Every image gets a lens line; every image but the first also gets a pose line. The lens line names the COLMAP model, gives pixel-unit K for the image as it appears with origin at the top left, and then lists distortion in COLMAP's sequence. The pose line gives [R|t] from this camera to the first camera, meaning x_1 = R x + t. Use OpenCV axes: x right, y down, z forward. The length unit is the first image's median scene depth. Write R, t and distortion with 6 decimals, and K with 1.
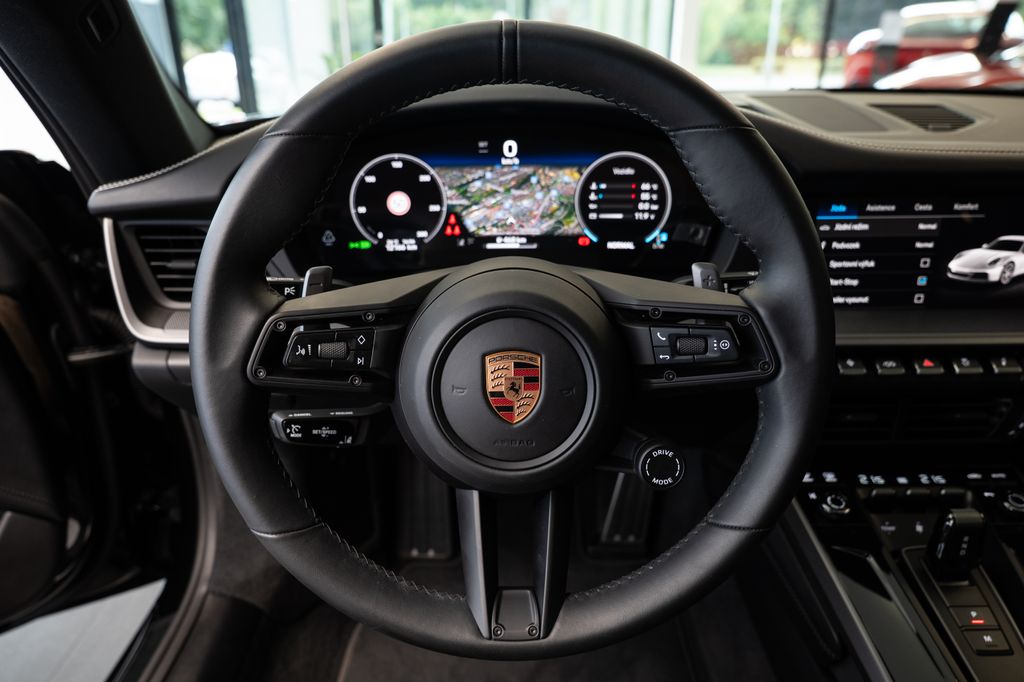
lens RADIAL K [[733.3, 0, 496.2], [0, 733.3, 377.7], [0, 0, 1]] dist [-0.000884, 0.000567]
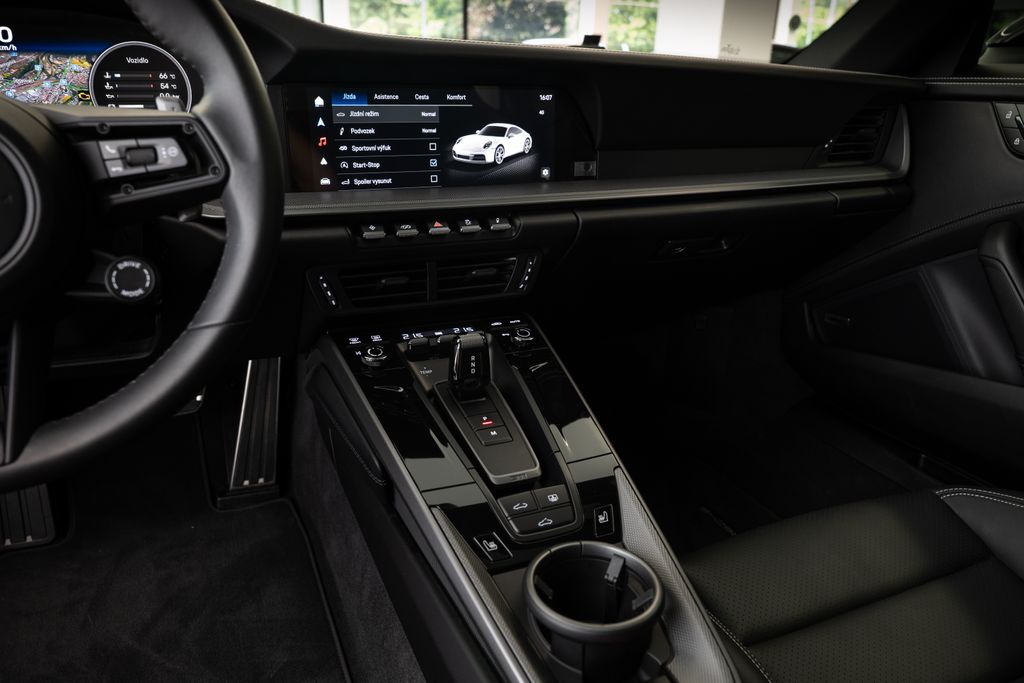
lens RADIAL K [[733.3, 0, 462.1], [0, 733.3, 328.1], [0, 0, 1]] dist [-0.000884, 0.000567]
pose [[0.917157, -0.113547, 0.382007, 0.155836], [0.138402, 0.989642, -0.038128, 0.180013], [-0.373721, 0.087840, 0.923372, -0.060397]]
